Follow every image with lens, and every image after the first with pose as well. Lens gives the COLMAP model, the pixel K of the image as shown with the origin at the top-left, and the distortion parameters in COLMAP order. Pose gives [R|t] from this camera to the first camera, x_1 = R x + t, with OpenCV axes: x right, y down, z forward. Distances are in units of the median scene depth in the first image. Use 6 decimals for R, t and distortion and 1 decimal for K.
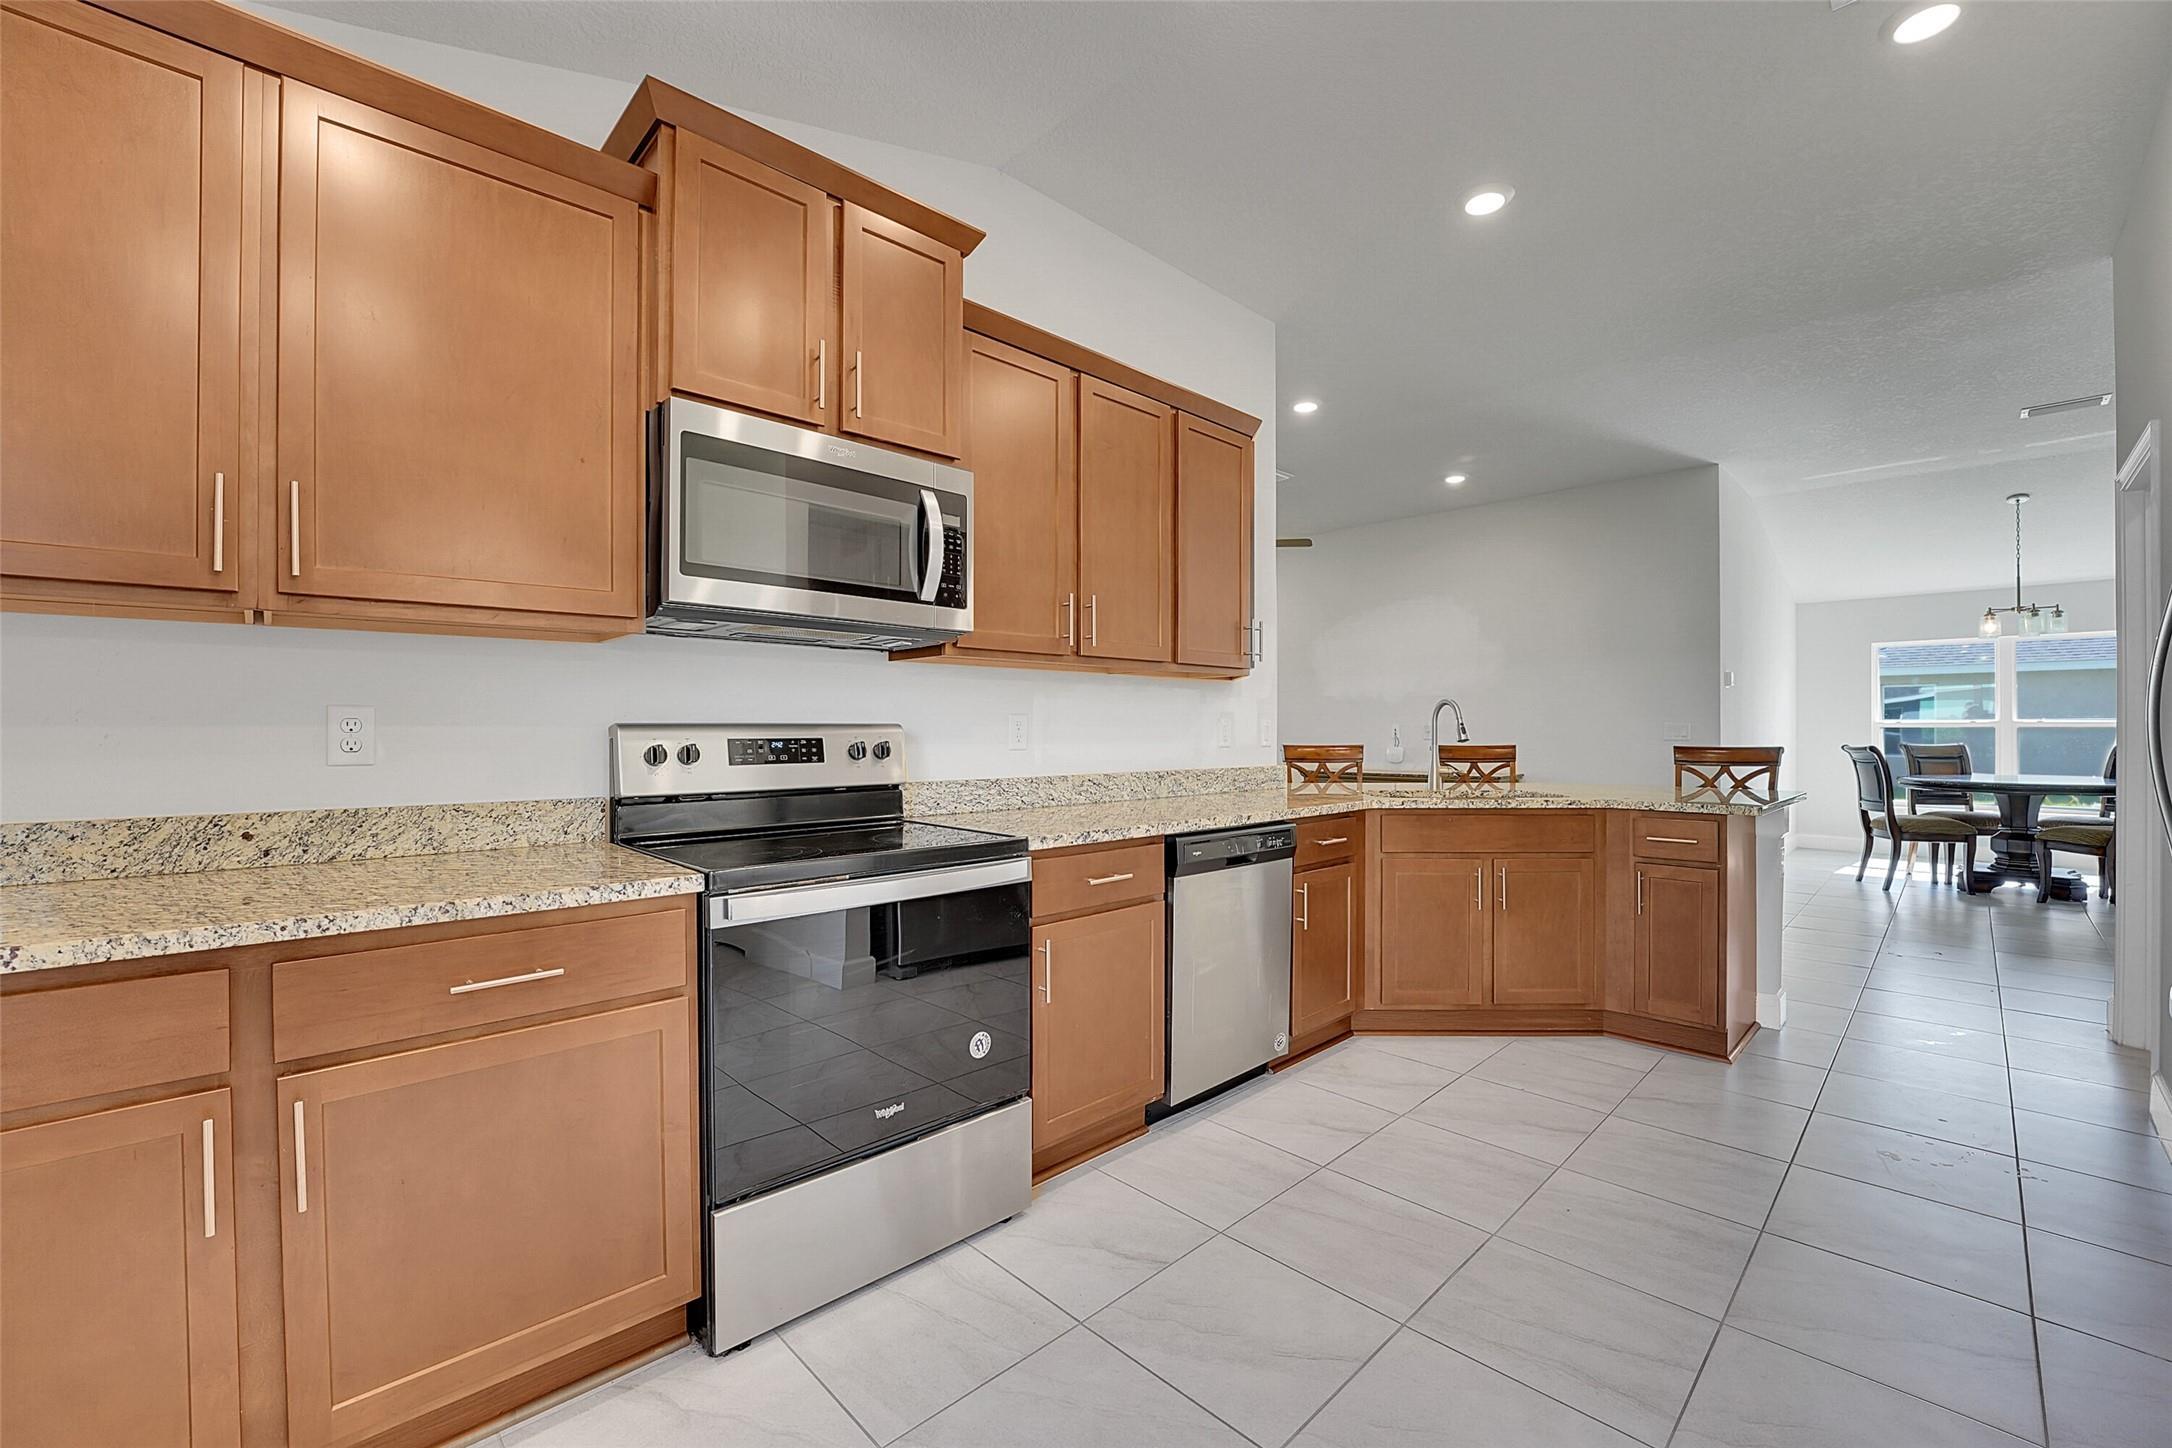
lens RADIAL K [[887.9, 0, 1086.0], [0, 887.9, 724.0], [0, 0, 1]] dist [-0.024346, 0.000013]
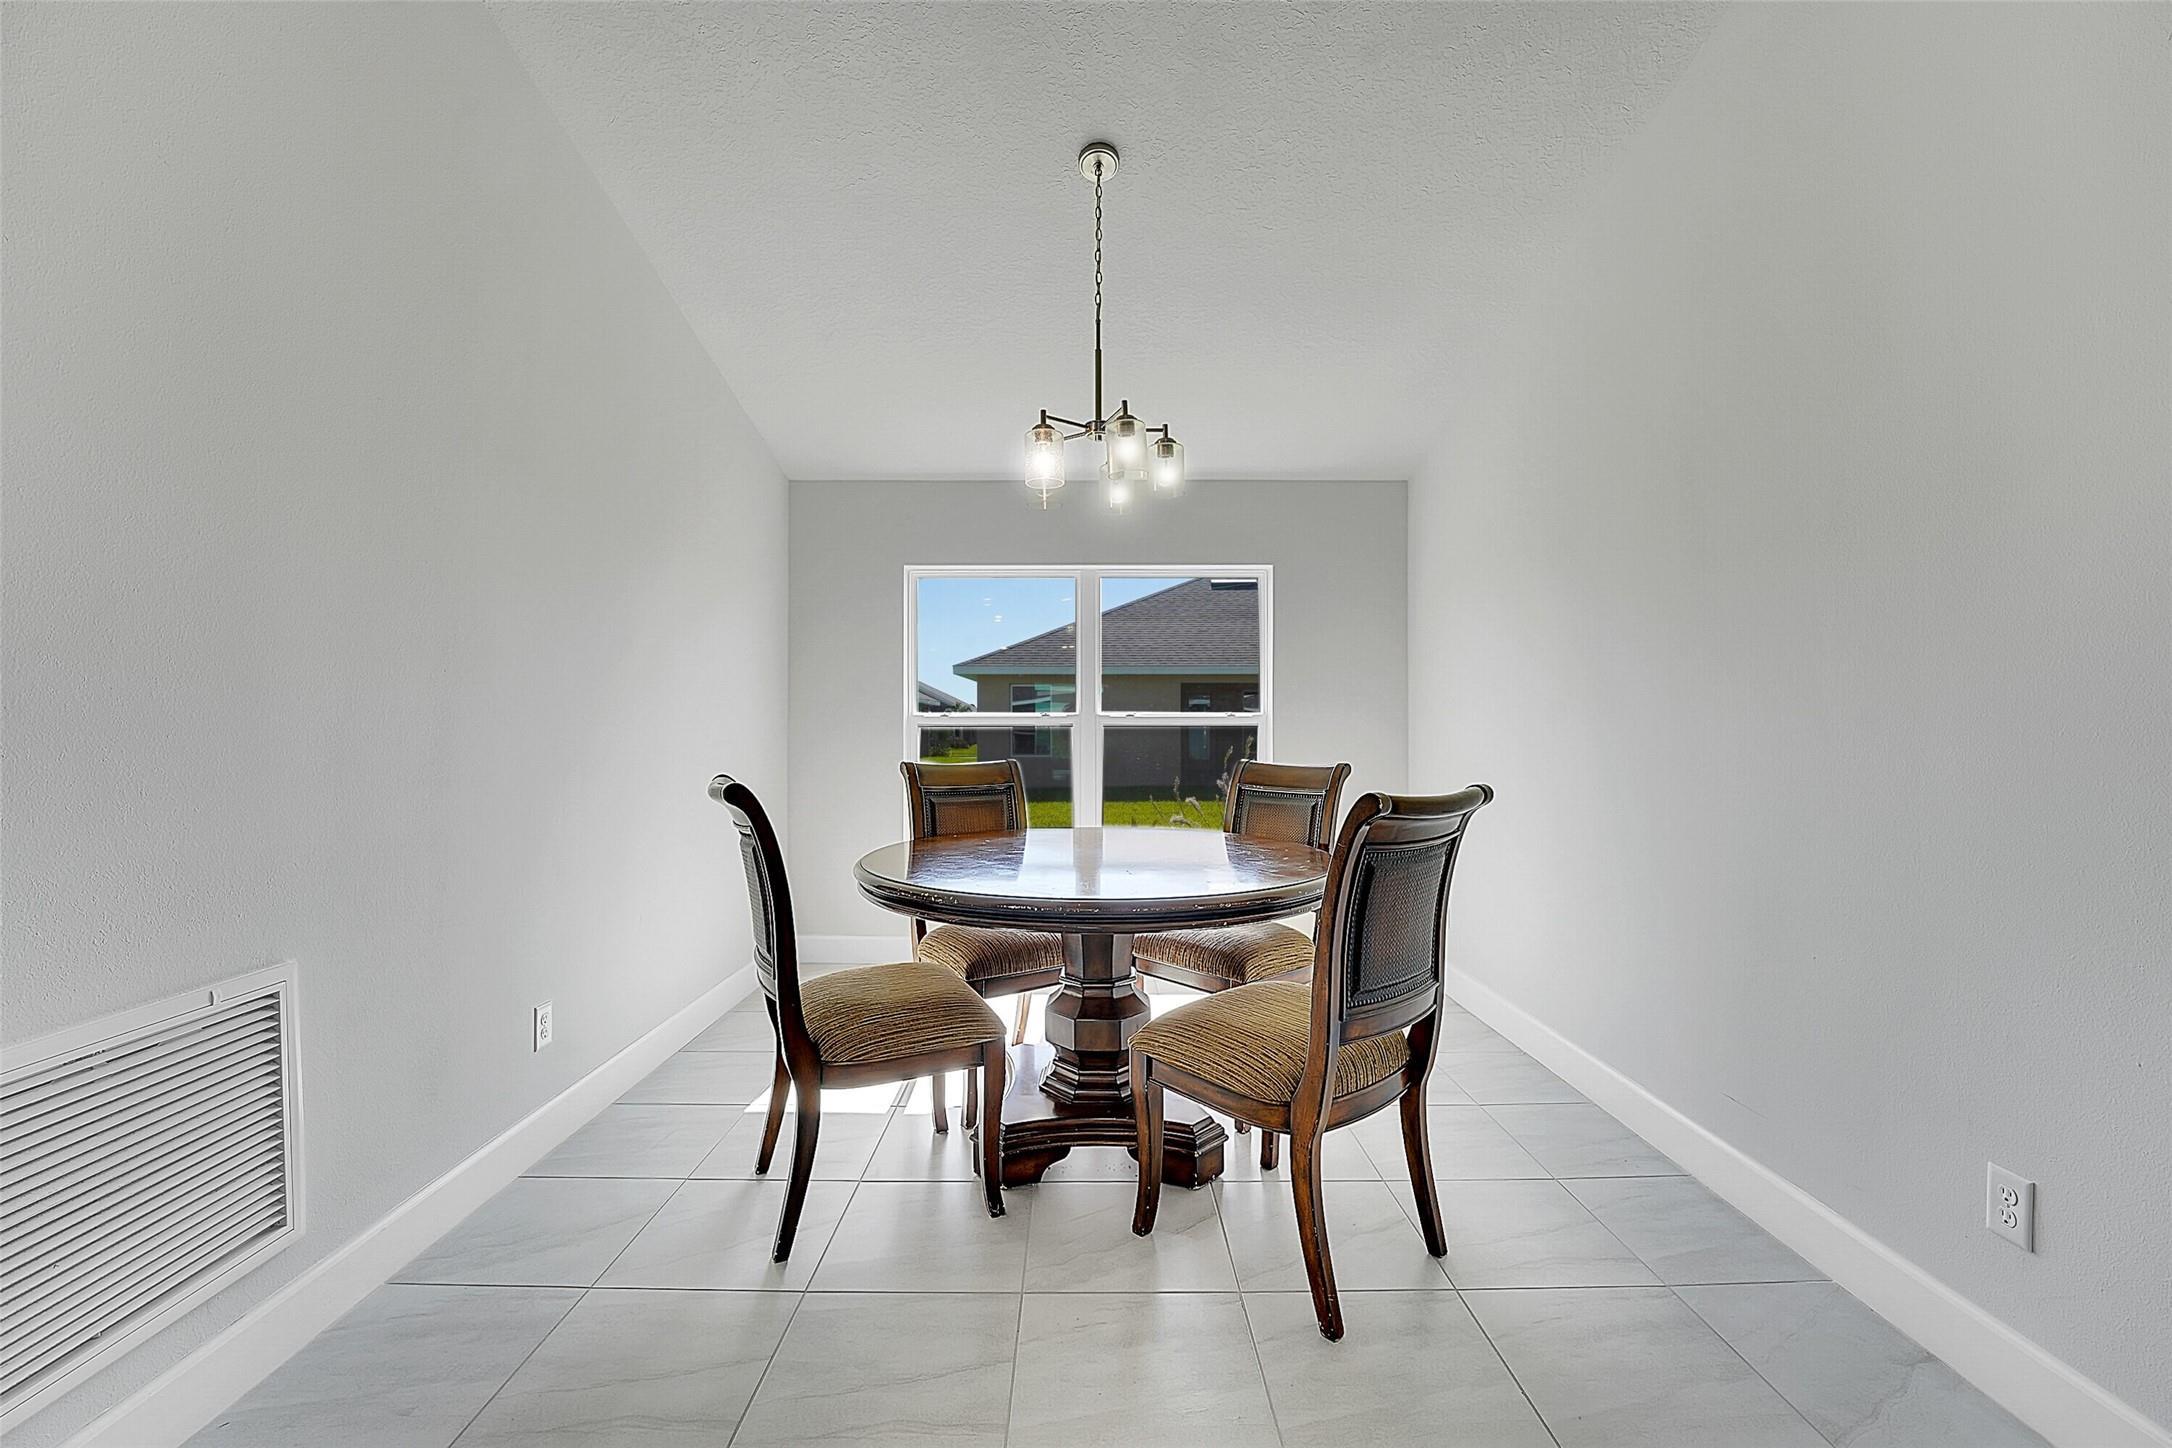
lens RADIAL K [[887.9, 0, 1086.0], [0, 887.9, 724.0], [0, 0, 1]] dist [-0.024346, 0.000013]
pose [[0.694081, -0.003767, 0.719887, 0.790819], [-0.001685, 0.999975, 0.006857, 0.002470], [-0.719895, -0.005972, 0.694057, 0.726234]]
